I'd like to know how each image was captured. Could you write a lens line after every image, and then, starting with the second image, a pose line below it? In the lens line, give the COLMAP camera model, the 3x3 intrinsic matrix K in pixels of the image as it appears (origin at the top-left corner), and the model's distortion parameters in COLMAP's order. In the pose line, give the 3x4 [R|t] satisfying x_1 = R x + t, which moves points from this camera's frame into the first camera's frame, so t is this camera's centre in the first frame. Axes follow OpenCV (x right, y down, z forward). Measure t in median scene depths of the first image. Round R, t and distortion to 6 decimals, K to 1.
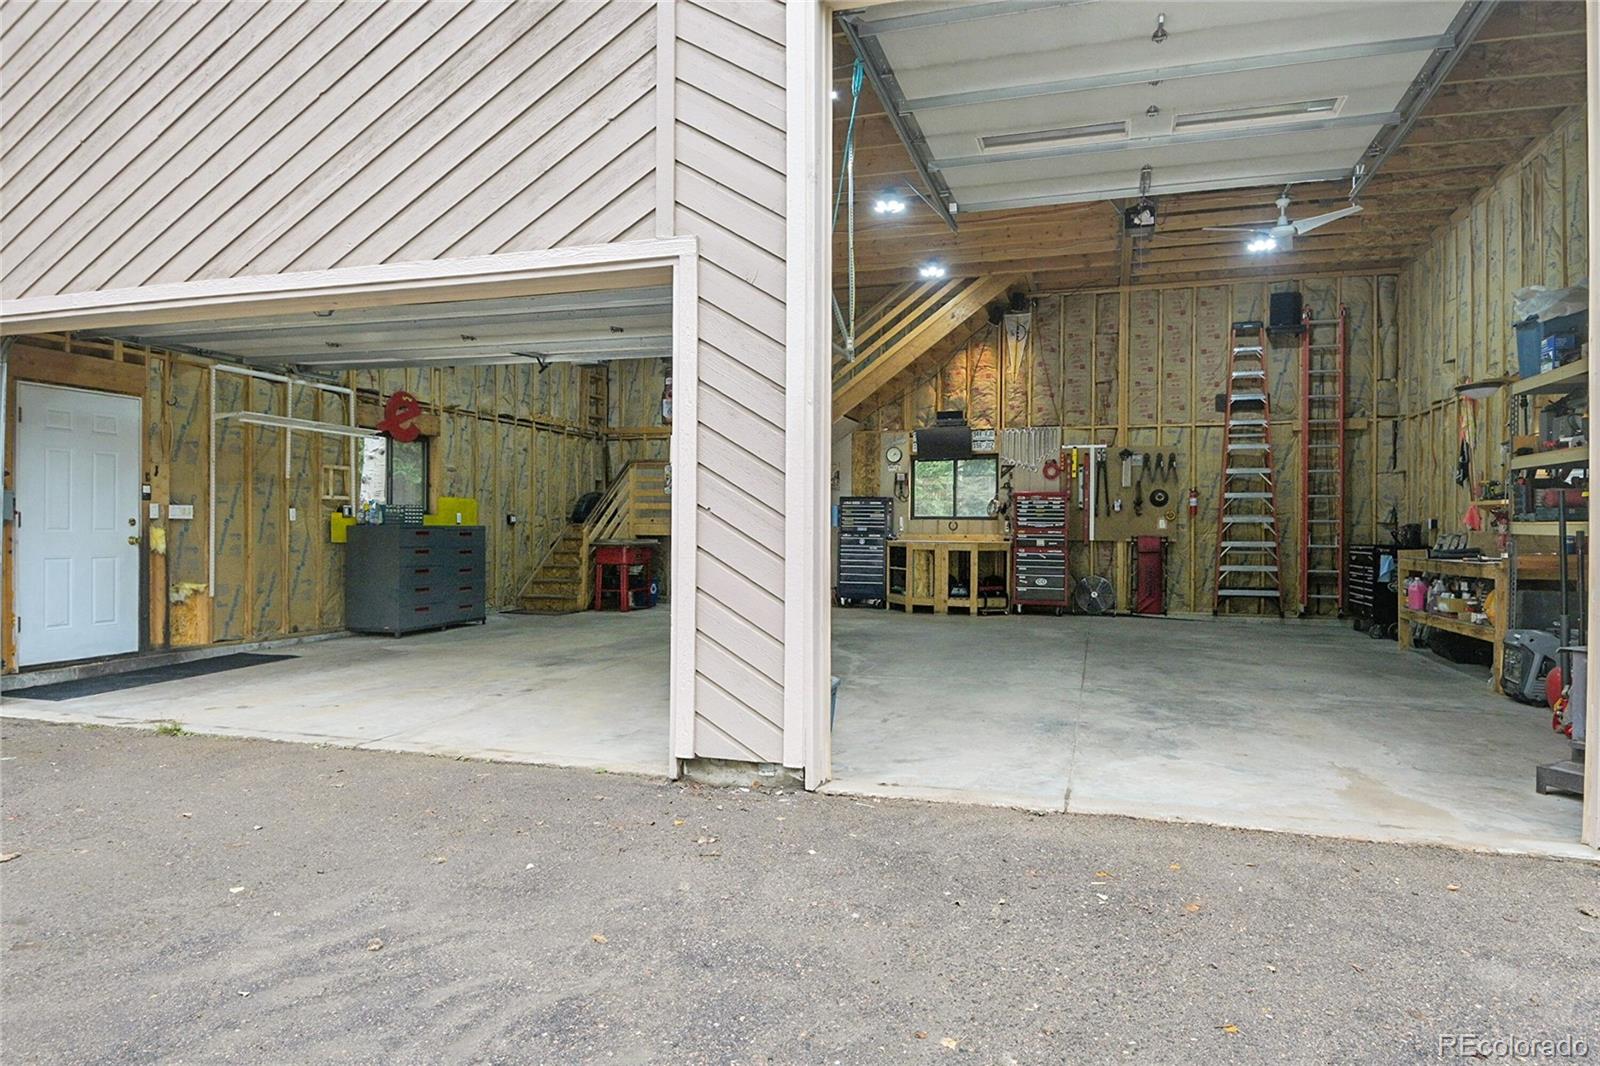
lens RADIAL K [[958.6, 0, 798.6], [0, 958.6, 531.4], [0, 0, 1]] dist [-0.005412, 0.012370]
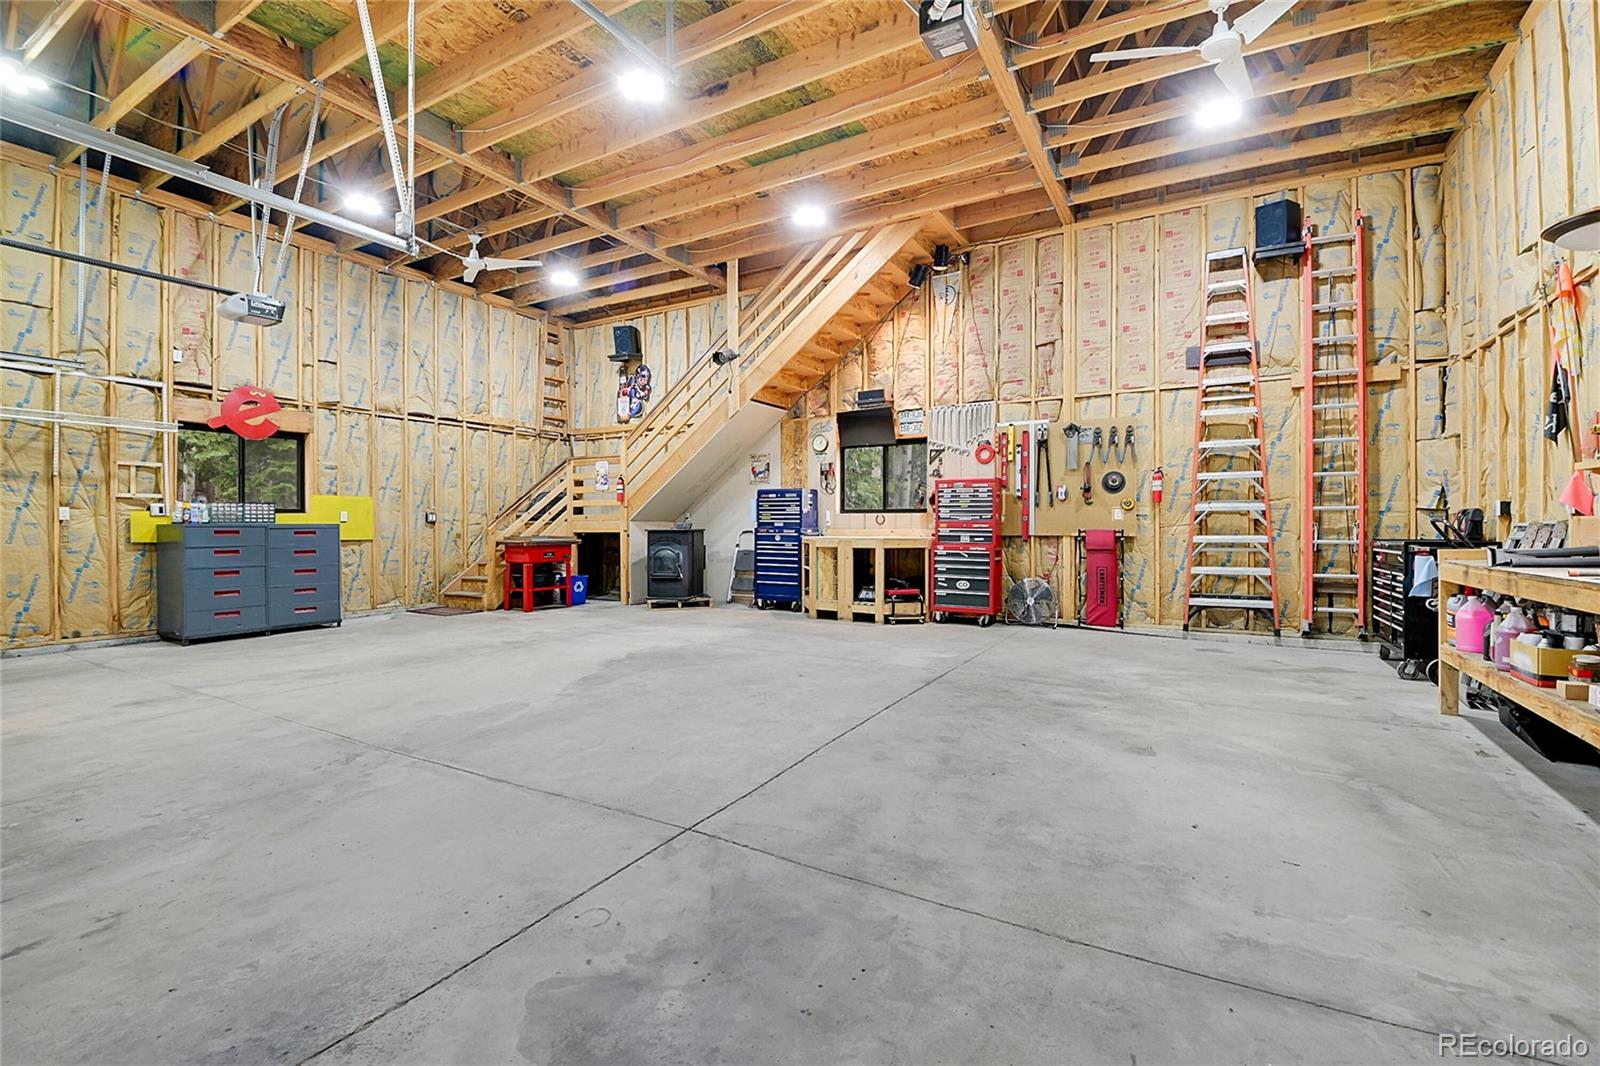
lens RADIAL K [[714.2, 0, 796.7], [0, 714.2, 532.3], [0, 0, 1]] dist [-0.019088, -0.004578]
pose [[0.977946, -0.006240, -0.208766, 0.245608], [0.007381, 0.999962, 0.004688, 0.002514], [0.208729, -0.006126, 0.977954, 0.368498]]
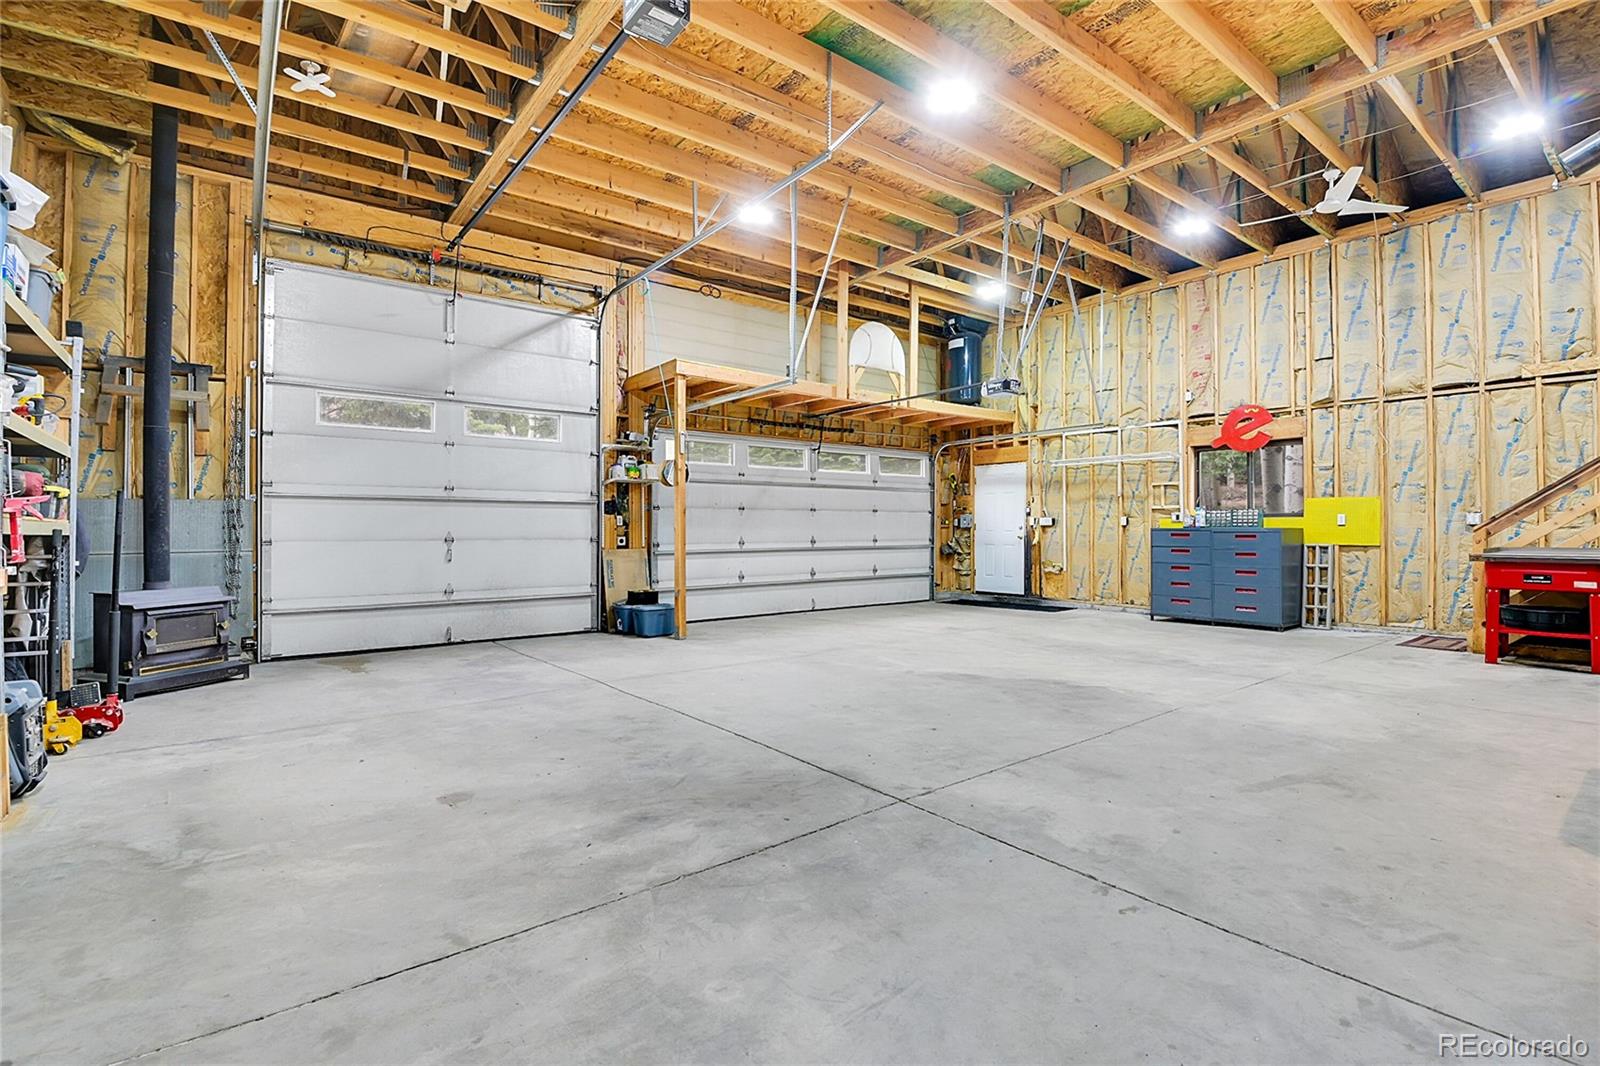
lens RADIAL K [[714.2, 0, 831.3], [0, 714.2, 522.3], [0, 0, 1]] dist [-0.019088, -0.004578]
pose [[-0.528336, -0.013000, -0.848936, 0.459168], [-0.004805, 0.999913, -0.012321, -0.000488], [0.849022, -0.002430, -0.528353, 0.908901]]
